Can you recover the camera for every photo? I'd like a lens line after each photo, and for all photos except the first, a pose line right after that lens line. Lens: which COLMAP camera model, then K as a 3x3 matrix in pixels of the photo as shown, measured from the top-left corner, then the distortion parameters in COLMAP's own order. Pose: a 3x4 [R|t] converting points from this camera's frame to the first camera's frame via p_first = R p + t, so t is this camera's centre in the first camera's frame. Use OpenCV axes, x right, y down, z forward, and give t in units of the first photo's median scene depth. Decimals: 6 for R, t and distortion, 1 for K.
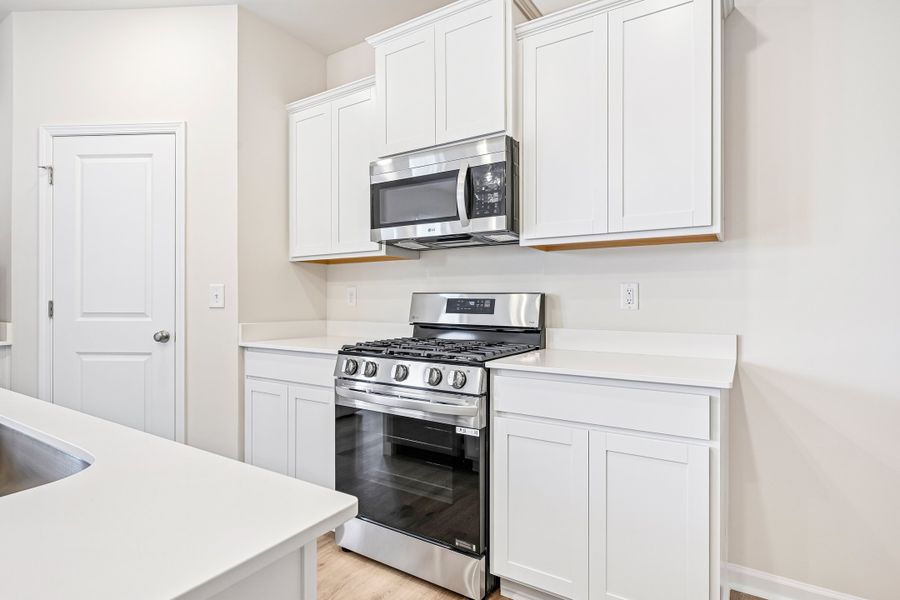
lens RADIAL K [[467.6, 0, 450.0], [0, 467.6, 300.0], [0, 0, 1]] dist [-0.002521, -0.000249]
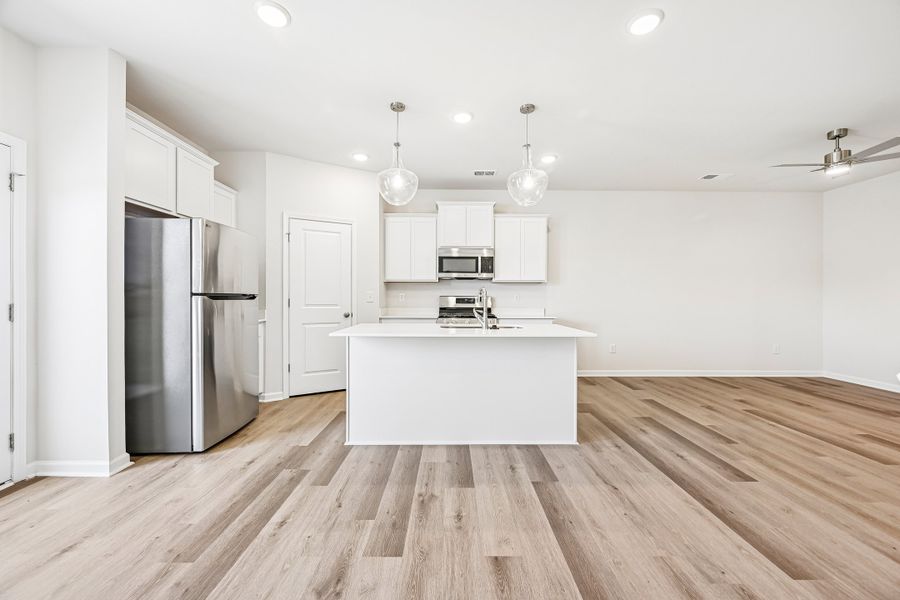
lens RADIAL K [[350.3, 0, 450.0], [0, 350.3, 300.0], [0, 0, 1]] dist [-0.001461, -0.000117]
pose [[0.840555, -0.000097, 0.541726, -1.180794], [-0.003060, 0.999983, 0.004928, -0.002579], [-0.541717, -0.005800, 0.840541, -0.724013]]
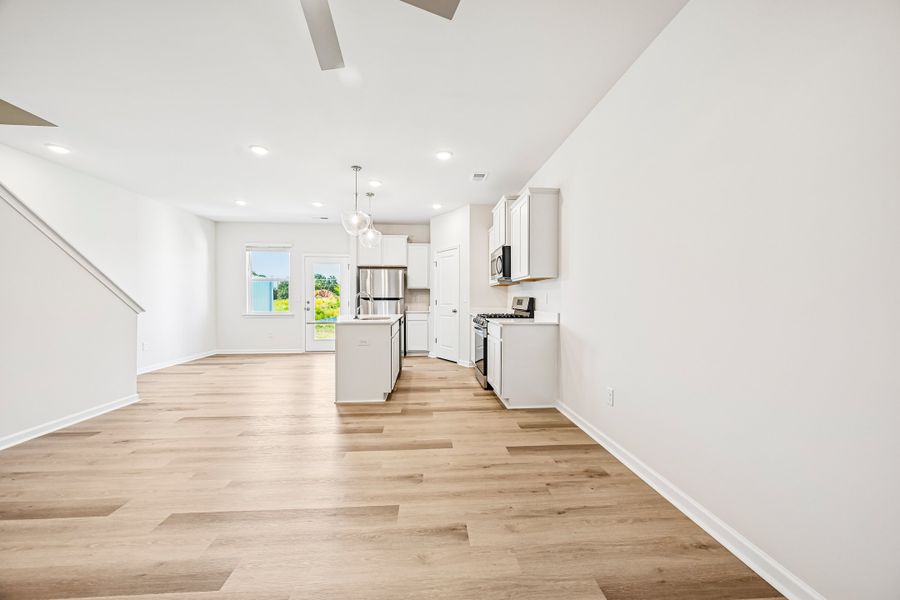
lens RADIAL K [[350.3, 0, 450.0], [0, 350.3, 300.0], [0, 0, 1]] dist [-0.001461, -0.000117]
pose [[0.598899, 0.000761, -0.800824, 1.417826], [0.000995, 0.999998, 0.001694, -0.001777], [0.800824, -0.001811, 0.598897, -0.529402]]
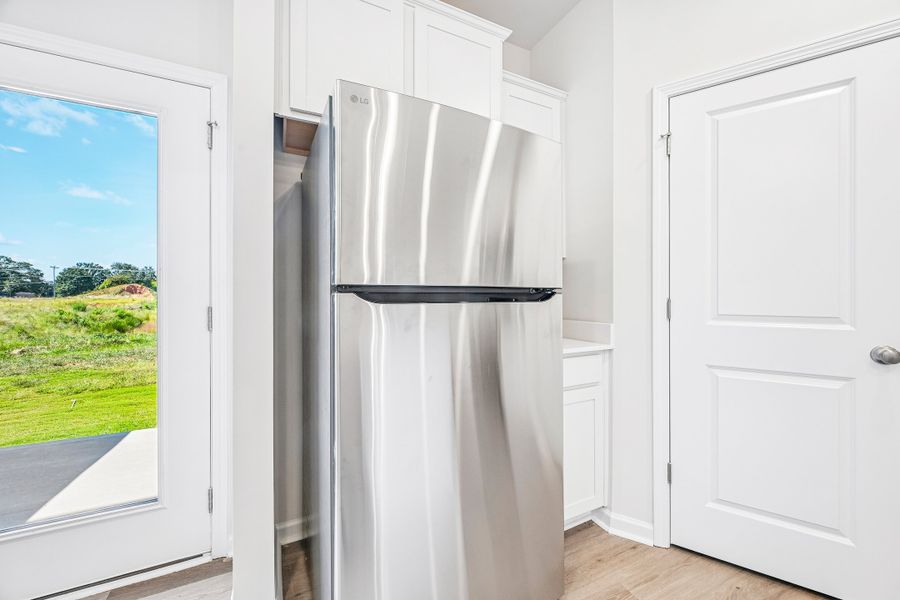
lens RADIAL K [[351.7, 0, 450.6], [0, 351.7, 296.3], [0, 0, 1]] dist [0.000130, 0.000032]
pose [[0.855619, -0.001632, -0.517603, -0.932251], [0.001147, 0.999999, -0.001257, -0.002847], [0.517604, 0.000482, 0.855620, 0.297149]]
